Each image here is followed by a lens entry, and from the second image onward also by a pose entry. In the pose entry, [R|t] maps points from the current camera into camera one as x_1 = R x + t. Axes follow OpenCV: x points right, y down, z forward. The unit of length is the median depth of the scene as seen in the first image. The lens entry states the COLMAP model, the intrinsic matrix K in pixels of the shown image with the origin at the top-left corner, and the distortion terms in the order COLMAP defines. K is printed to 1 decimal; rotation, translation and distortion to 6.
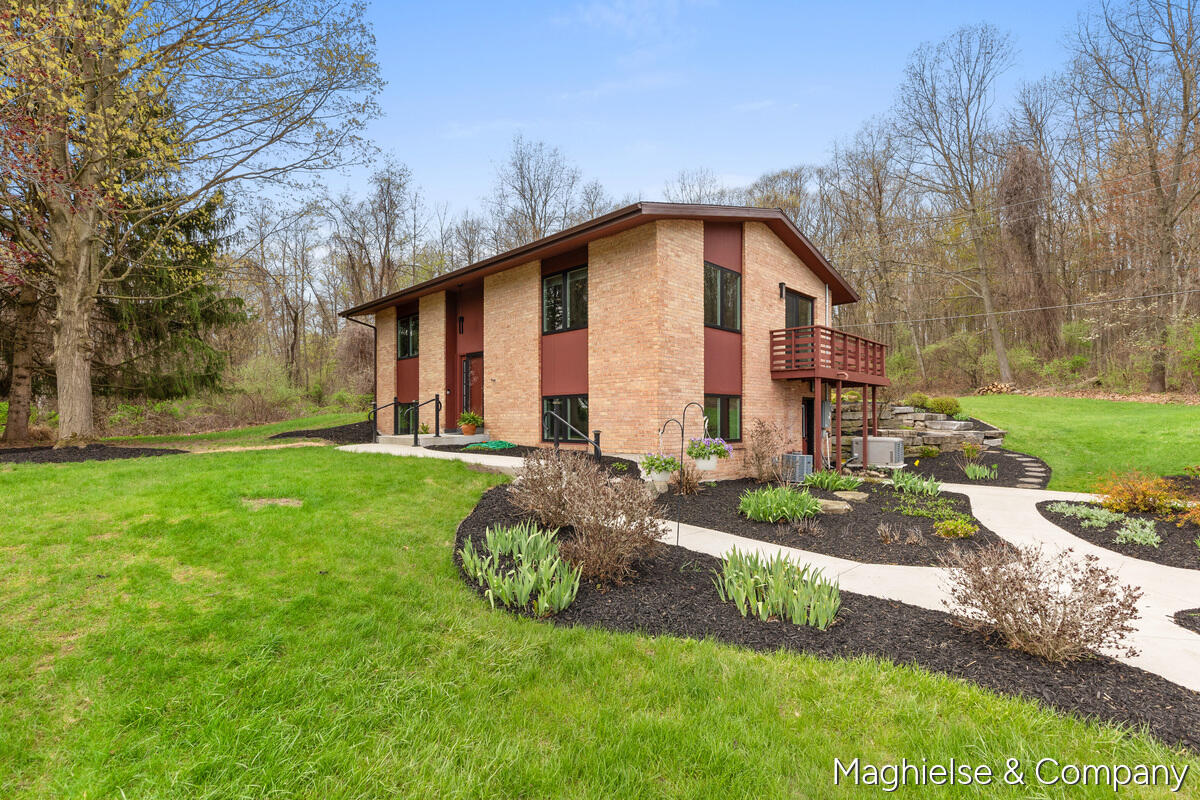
lens RADIAL K [[543.5, 0, 604.7], [0, 543.5, 410.8], [0, 0, 1]] dist [0.001045, 0.002136]
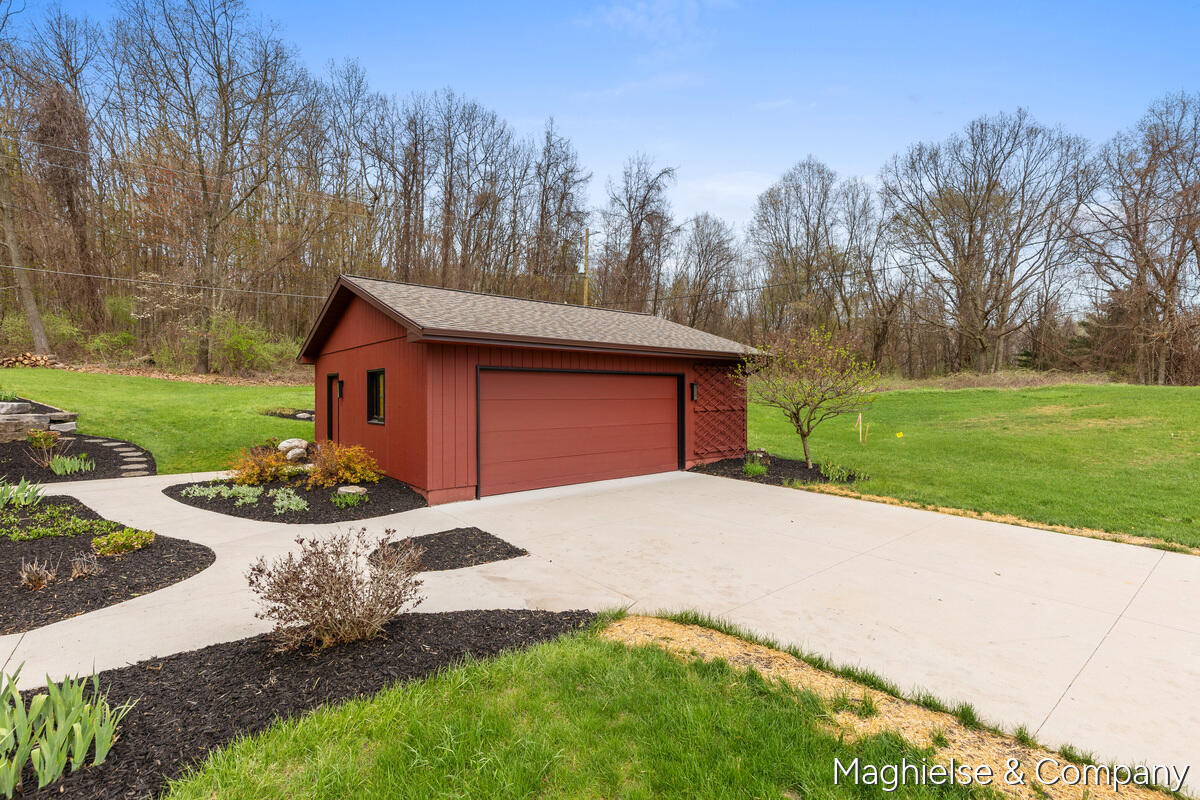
lens RADIAL K [[543.5, 0, 604.3], [0, 543.5, 396.7], [0, 0, 1]] dist [0.001045, 0.002136]
pose [[0.099146, -0.002448, 0.995070, -0.041807], [-0.014464, 0.999888, 0.003901, -0.004512], [-0.994968, -0.014779, 0.099099, 0.108154]]
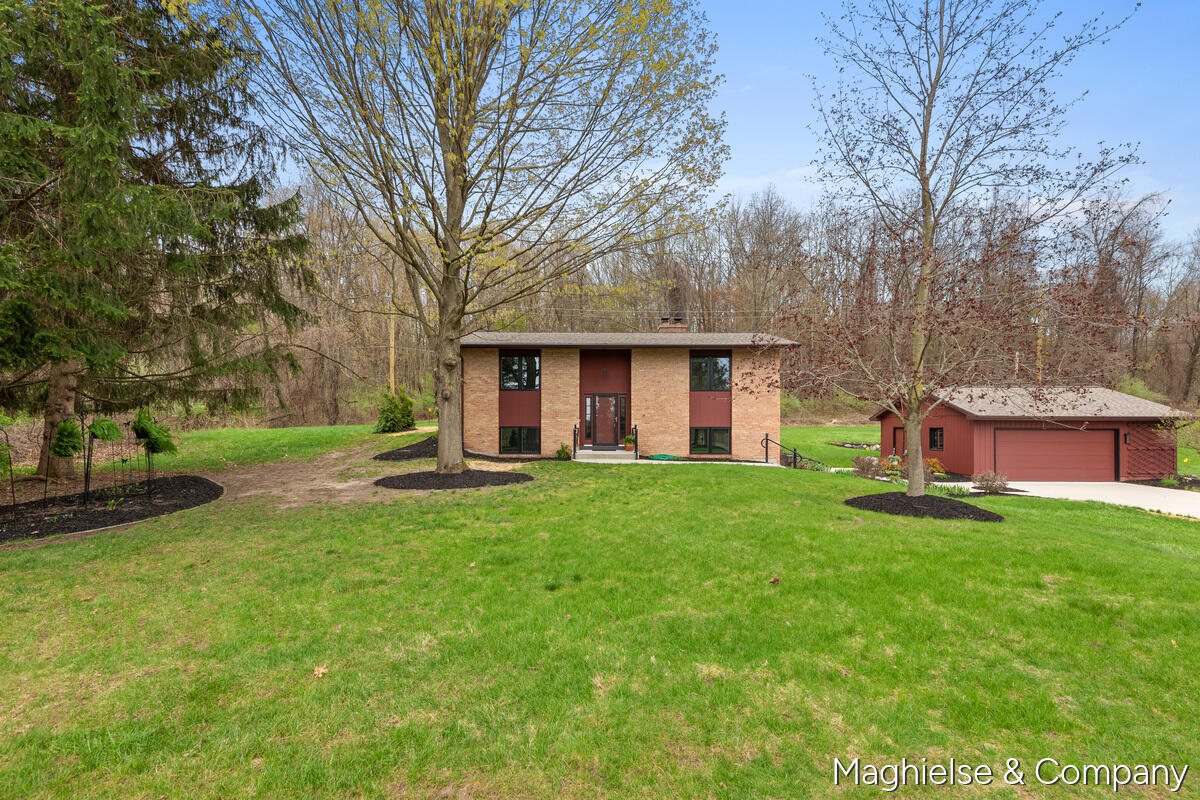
lens RADIAL K [[540.8, 0, 597.8], [0, 540.8, 430.4], [0, 0, 1]] dist [0.001491, 0.000112]
pose [[0.719749, -0.001781, 0.694232, -1.259600], [-0.016280, 0.999678, 0.019443, -0.037957], [-0.694043, -0.025296, 0.719489, -0.003880]]
